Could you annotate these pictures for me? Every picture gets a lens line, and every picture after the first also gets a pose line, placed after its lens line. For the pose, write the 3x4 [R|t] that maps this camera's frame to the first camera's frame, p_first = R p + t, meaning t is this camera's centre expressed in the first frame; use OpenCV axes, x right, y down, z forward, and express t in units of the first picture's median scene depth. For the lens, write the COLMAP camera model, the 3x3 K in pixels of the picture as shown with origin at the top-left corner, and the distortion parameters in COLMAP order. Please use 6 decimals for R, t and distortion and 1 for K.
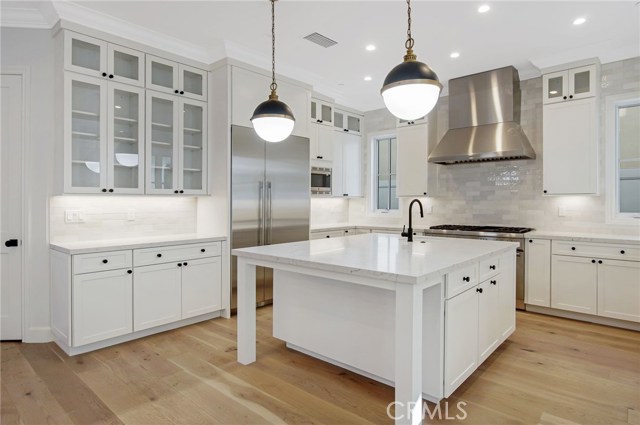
lens RADIAL K [[360.8, 0, 327.1], [0, 360.8, 212.9], [0, 0, 1]] dist [-0.027547, -0.003528]
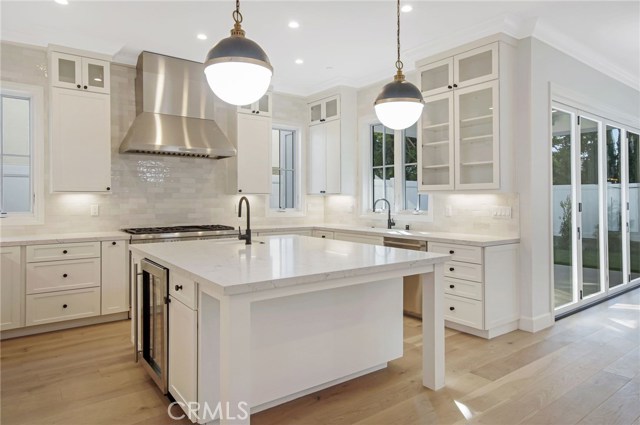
lens RADIAL K [[400.5, 0, 322.3], [0, 400.5, 213.2], [0, 0, 1]] dist [-0.026461, 0.003265]
pose [[0.211741, -0.030351, 0.976854, -0.925170], [0.028612, 0.999282, 0.024846, -0.022454], [-0.976907, 0.022689, 0.212457, 0.813771]]
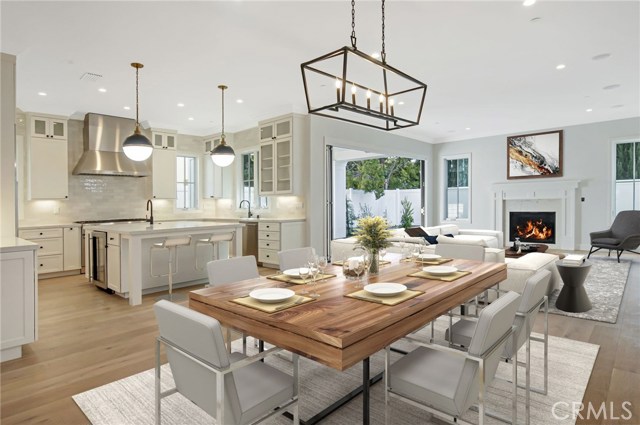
lens RADIAL K [[360.8, 0, 332.0], [0, 360.8, 198.6], [0, 0, 1]] dist [-0.027547, -0.003528]
pose [[0.011866, 0.013534, 0.999838, -1.943004], [0.052391, 0.998527, -0.014138, 0.034476], [-0.998556, 0.052550, 0.011139, 0.163263]]
